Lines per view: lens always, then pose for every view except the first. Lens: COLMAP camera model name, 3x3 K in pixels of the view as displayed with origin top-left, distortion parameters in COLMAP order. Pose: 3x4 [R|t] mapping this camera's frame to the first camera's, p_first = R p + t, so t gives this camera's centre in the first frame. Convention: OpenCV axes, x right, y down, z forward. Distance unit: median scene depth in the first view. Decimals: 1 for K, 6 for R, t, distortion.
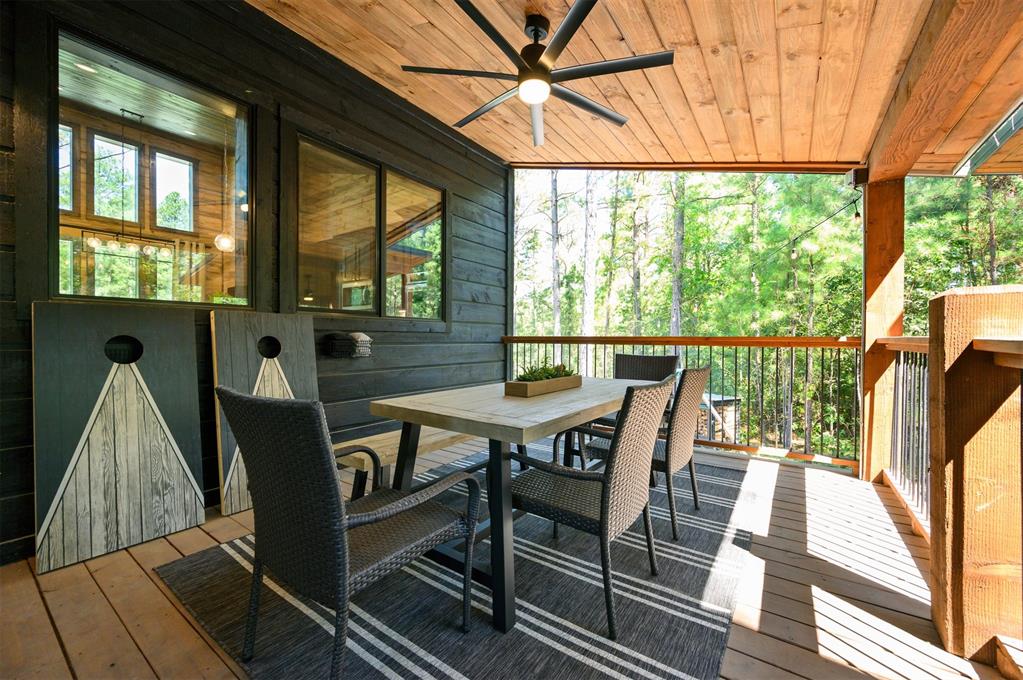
lens RADIAL K [[404.7, 0, 513.0], [0, 404.7, 343.0], [0, 0, 1]] dist [-0.000817, -0.000277]
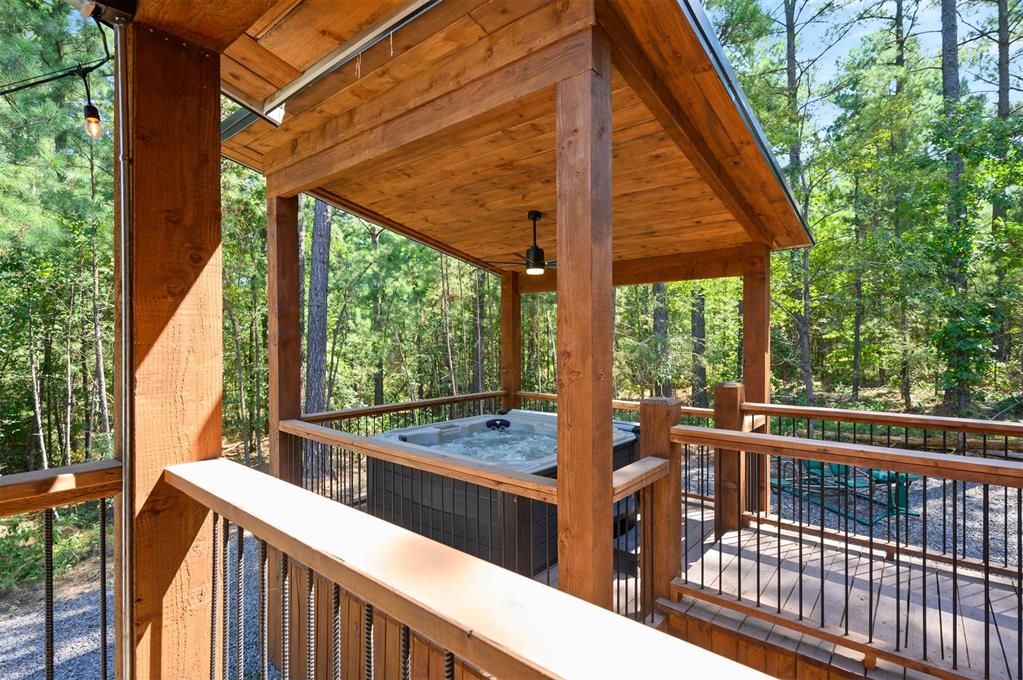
lens RADIAL K [[493.8, 0, 512.8], [0, 493.8, 342.2], [0, 0, 1]] dist [-0.002135, 0.000047]
pose [[0.083553, -0.008185, 0.996470, 0.490699], [0.010574, 0.999917, 0.007327, -0.122445], [-0.996447, 0.009925, 0.083633, 0.653277]]
